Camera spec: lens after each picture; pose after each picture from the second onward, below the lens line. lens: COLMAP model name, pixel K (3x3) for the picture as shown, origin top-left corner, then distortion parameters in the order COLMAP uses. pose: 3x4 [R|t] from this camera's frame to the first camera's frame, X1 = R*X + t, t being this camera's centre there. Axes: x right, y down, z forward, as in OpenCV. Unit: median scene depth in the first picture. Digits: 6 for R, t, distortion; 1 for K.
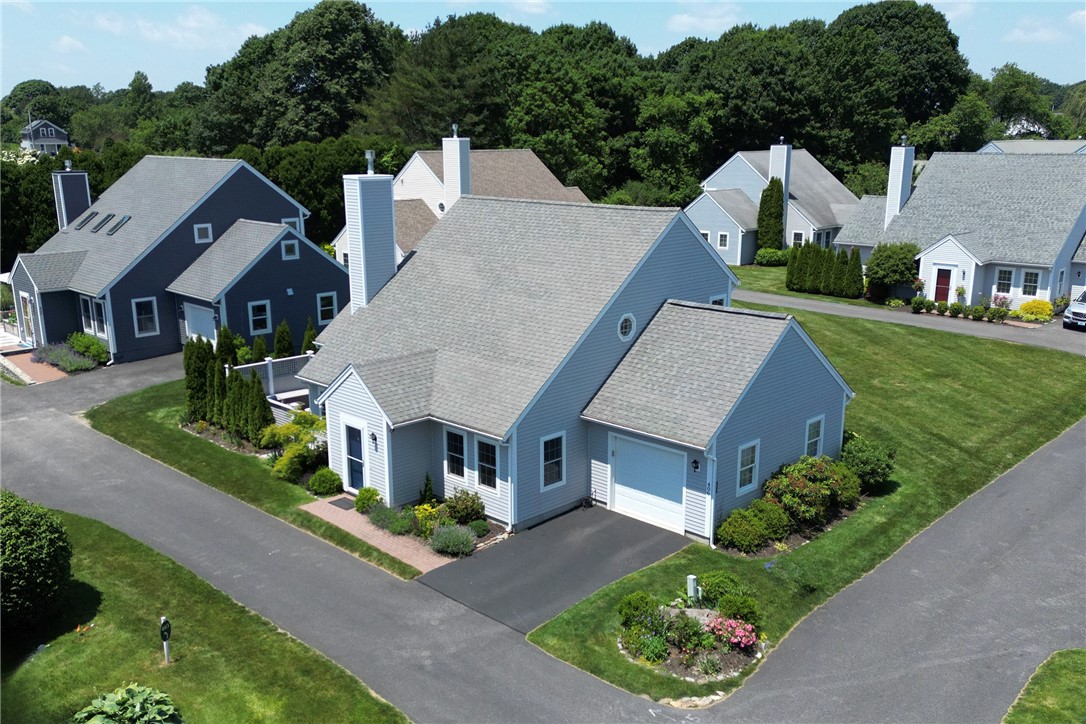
lens RADIAL K [[970.5, 0, 543.8], [0, 970.5, 364.7], [0, 0, 1]] dist [0.069101, -0.002591]
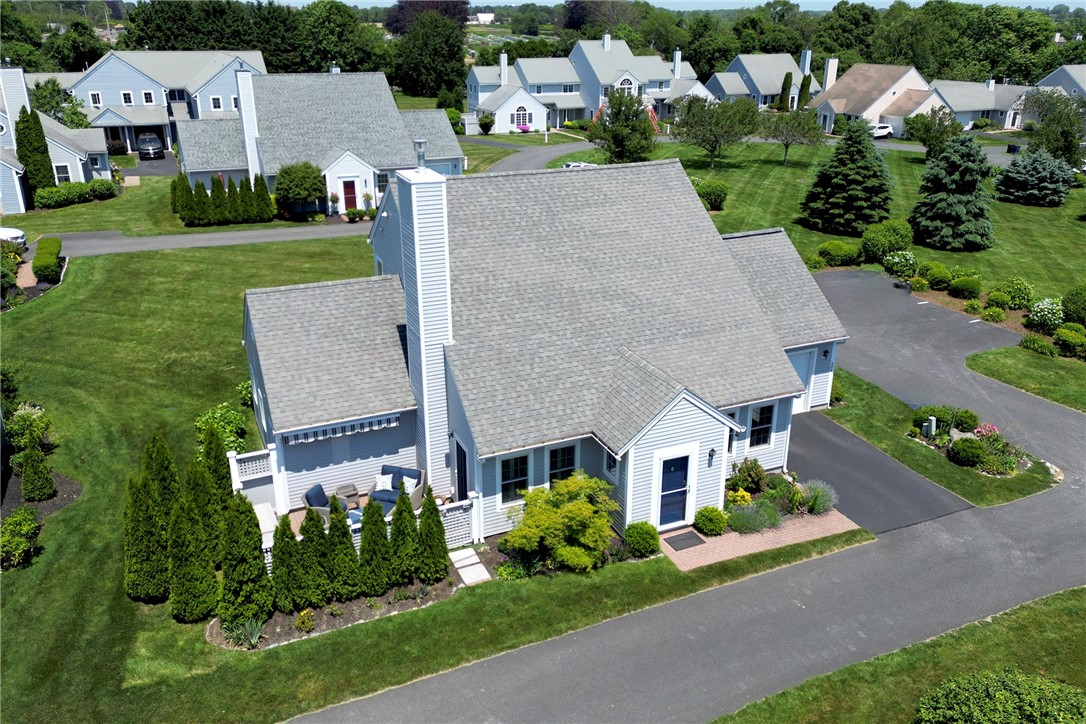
lens RADIAL K [[835.6, 0, 543.7], [0, 835.6, 360.3], [0, 0, 1]] dist [0.037512, 0.001498]
pose [[0.380863, -0.339608, 0.860005, -0.881461], [0.212518, 0.937358, 0.276038, -0.256193], [-0.899877, 0.077634, 0.429178, 0.809796]]
